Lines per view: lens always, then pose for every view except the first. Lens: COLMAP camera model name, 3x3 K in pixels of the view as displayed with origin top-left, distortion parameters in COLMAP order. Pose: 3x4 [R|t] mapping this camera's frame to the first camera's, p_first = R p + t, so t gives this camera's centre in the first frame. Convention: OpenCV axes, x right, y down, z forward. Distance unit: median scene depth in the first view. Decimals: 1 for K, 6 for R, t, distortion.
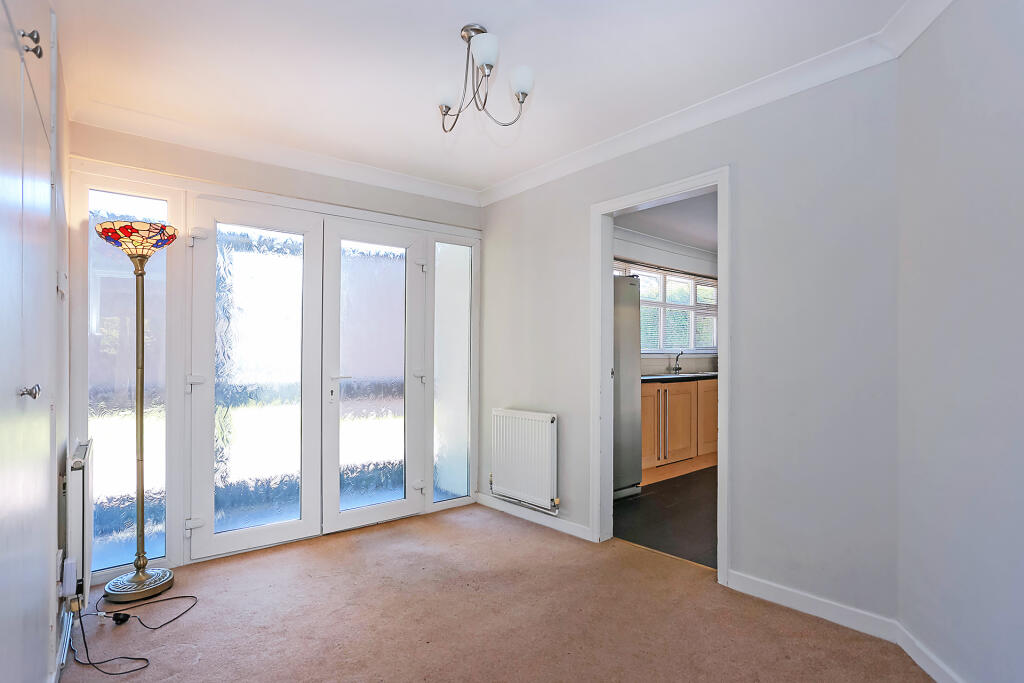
lens RADIAL K [[514.3, 0, 517.6], [0, 514.3, 344.5], [0, 0, 1]] dist [-0.002159, -0.000032]
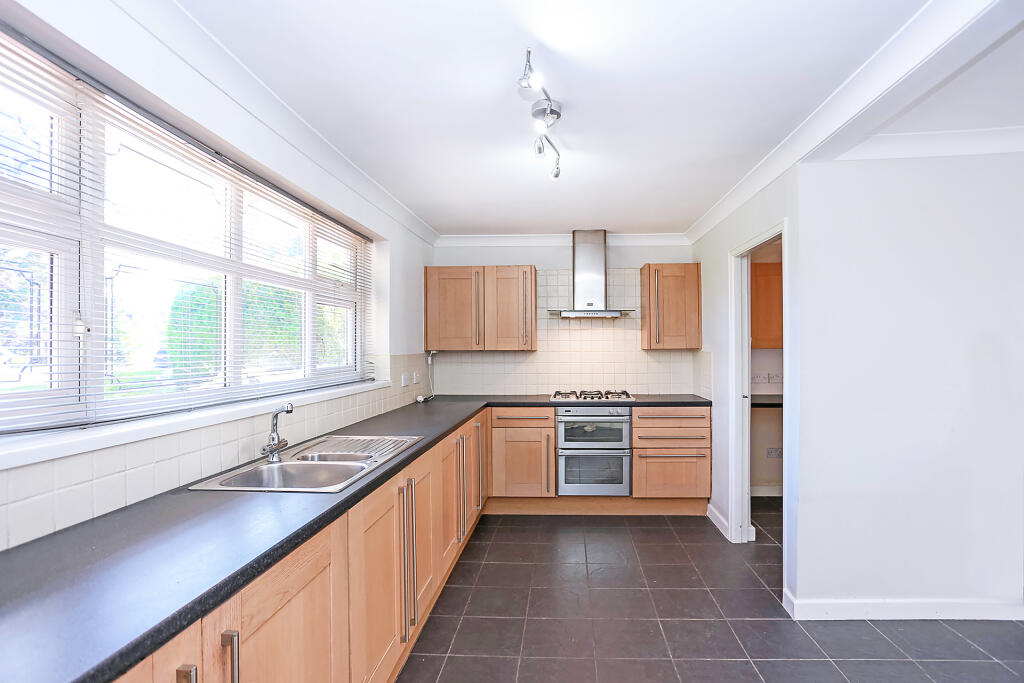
lens RADIAL K [[514.3, 0, 517.6], [0, 514.3, 344.5], [0, 0, 1]] dist [-0.002159, -0.000032]
pose [[0.727738, -0.004553, 0.685840, 0.165397], [0.005174, 0.999986, 0.001148, -0.018297], [-0.685836, 0.002713, 0.727752, 0.548830]]
